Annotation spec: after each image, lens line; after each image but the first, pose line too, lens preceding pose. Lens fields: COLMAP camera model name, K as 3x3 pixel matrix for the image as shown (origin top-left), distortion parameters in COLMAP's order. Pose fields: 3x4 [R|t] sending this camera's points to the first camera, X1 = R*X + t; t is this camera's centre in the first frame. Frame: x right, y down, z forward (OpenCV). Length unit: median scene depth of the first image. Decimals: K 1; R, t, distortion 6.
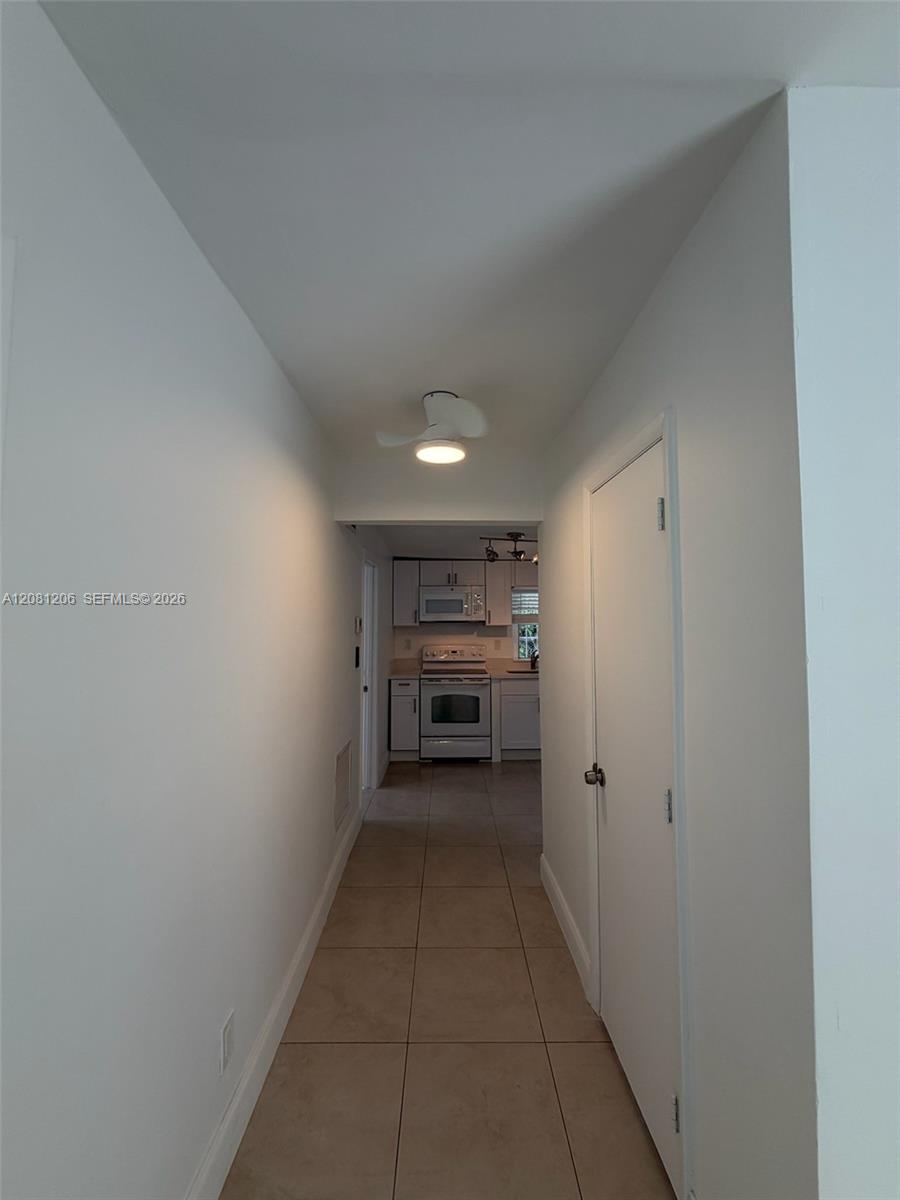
lens RADIAL K [[472.1, 0, 451.4], [0, 472.1, 591.4], [0, 0, 1]] dist [0.001020, -0.000216]
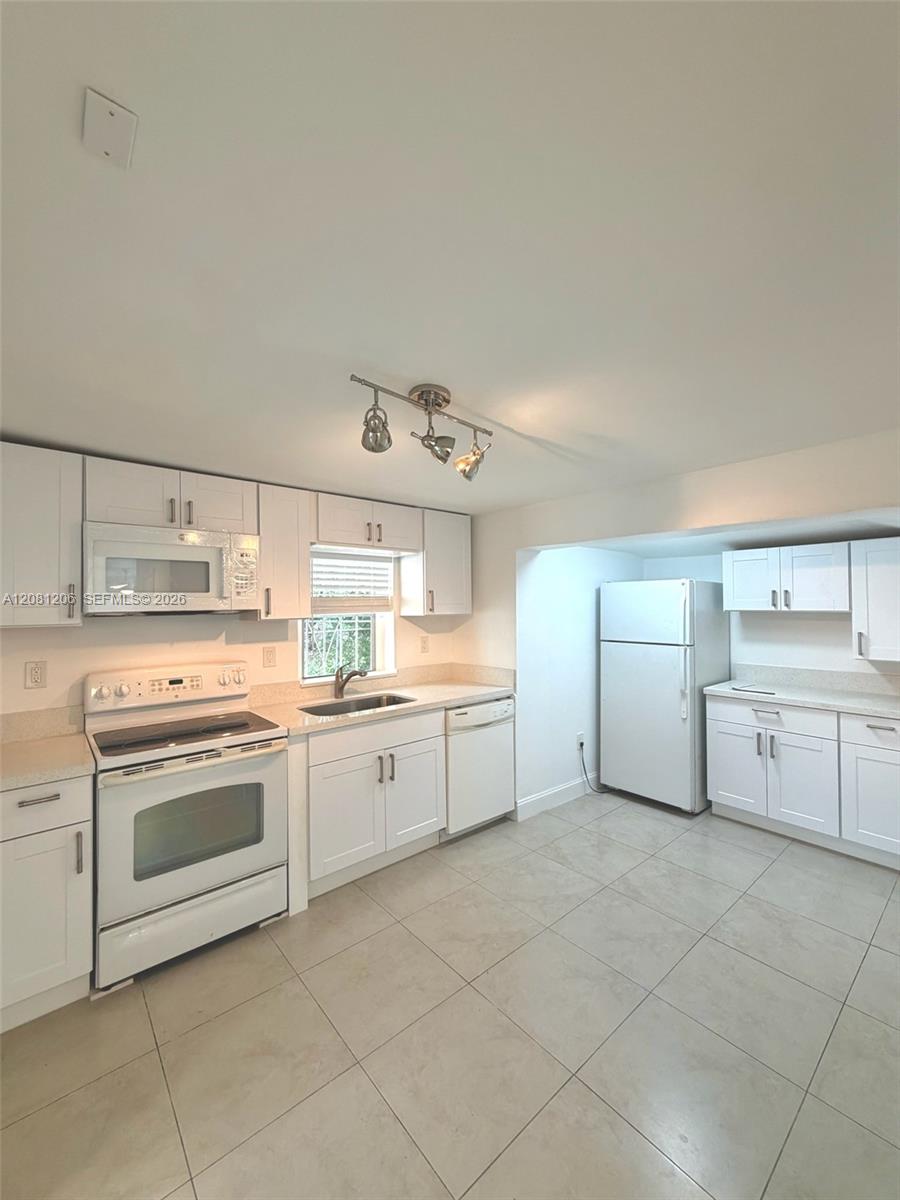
lens RADIAL K [[472.1, 0, 444.2], [0, 472.1, 597.1], [0, 0, 1]] dist [0.001020, -0.000216]
pose [[0.767099, 0.006835, 0.641492, -0.095562], [-0.025132, 0.999496, 0.019404, 0.038366], [-0.641036, -0.031007, 0.766884, 0.561601]]
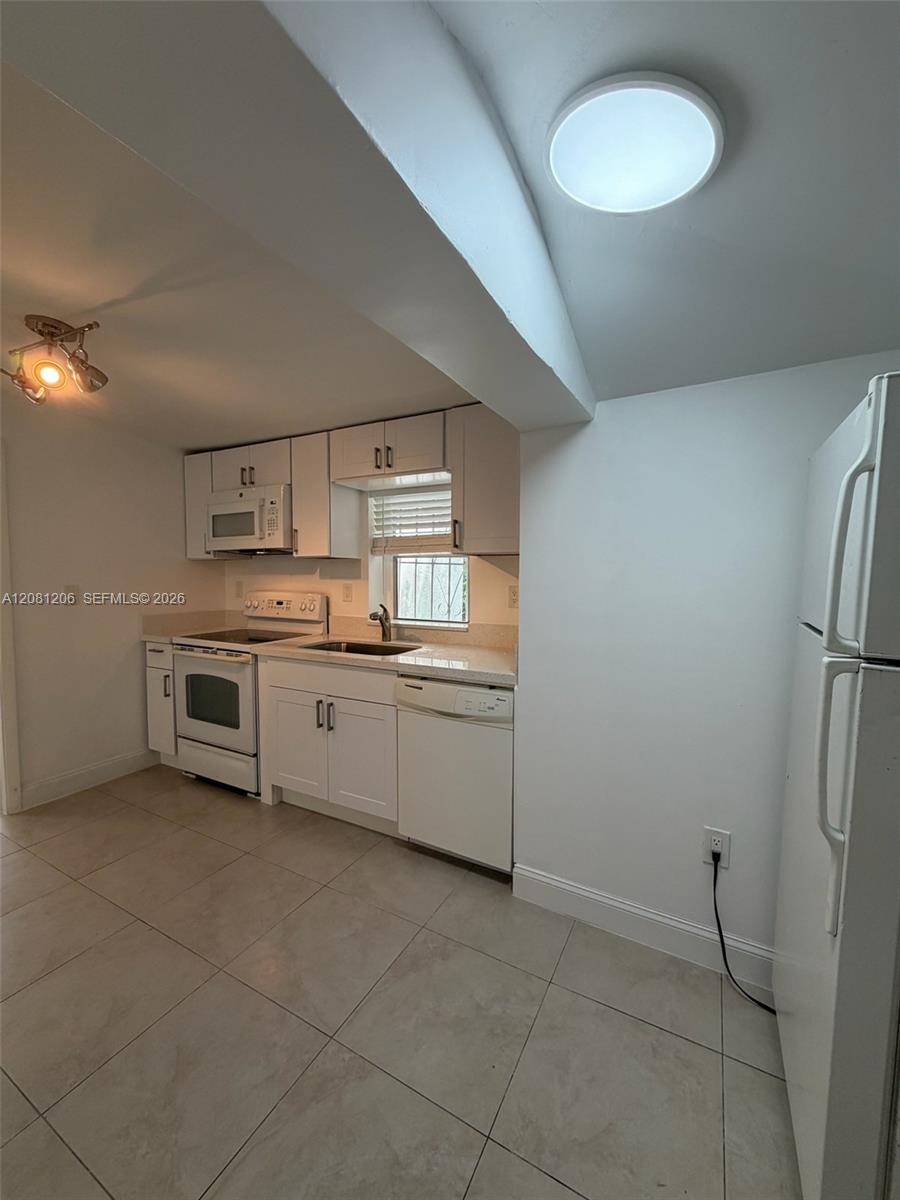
lens RADIAL K [[472.1, 0, 459.2], [0, 472.1, 595.9], [0, 0, 1]] dist [0.001020, -0.000216]
pose [[0.886259, 0.028927, -0.462285, 0.541289], [0.021412, 0.994422, 0.103275, 0.069597], [0.462694, -0.101426, 0.880697, 0.645573]]
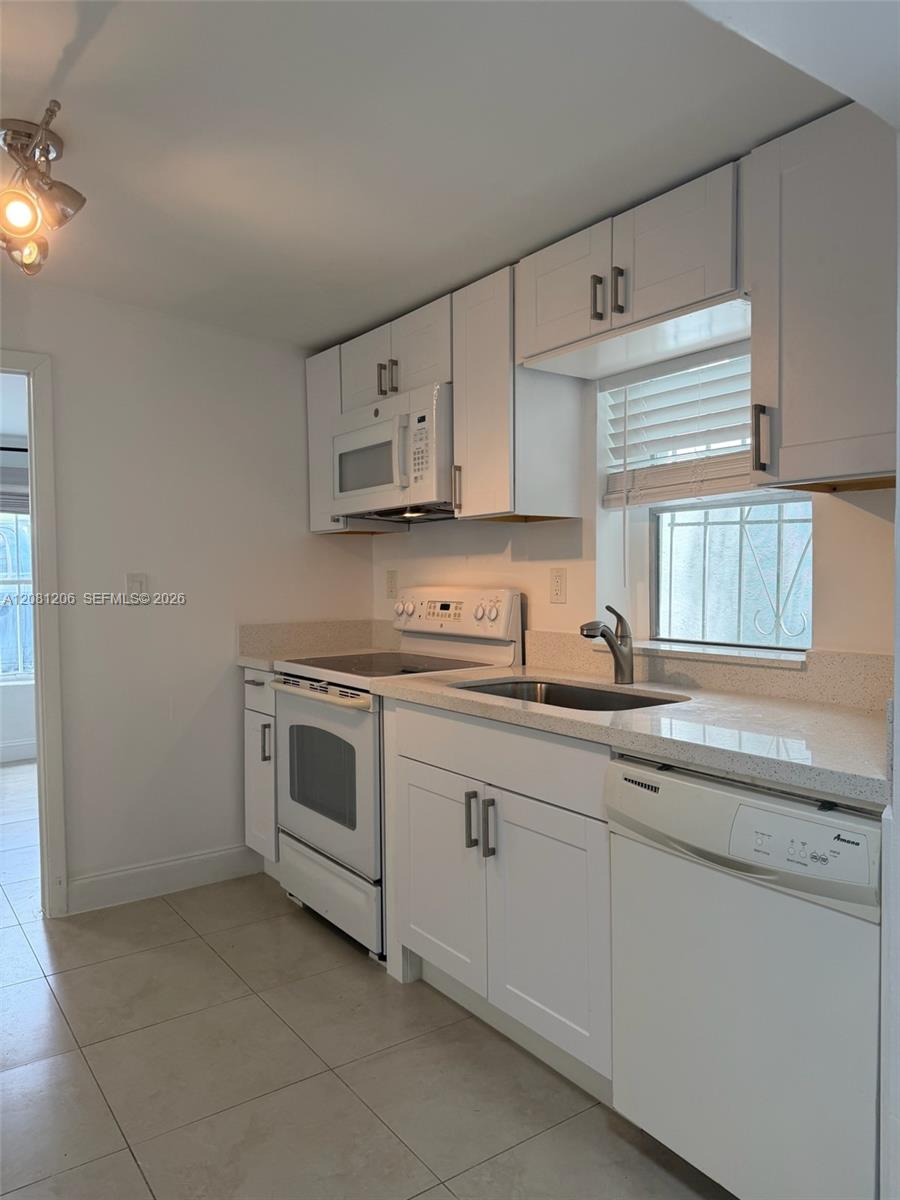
lens RADIAL K [[854.6, 0, 447.0], [0, 854.6, 602.1], [0, 0, 1]] dist [0.076275, -0.070377]
pose [[0.577607, 0.025483, -0.815917, 0.545717], [0.055407, 0.995984, 0.070331, 0.093576], [0.814433, -0.085831, 0.573875, 0.739702]]
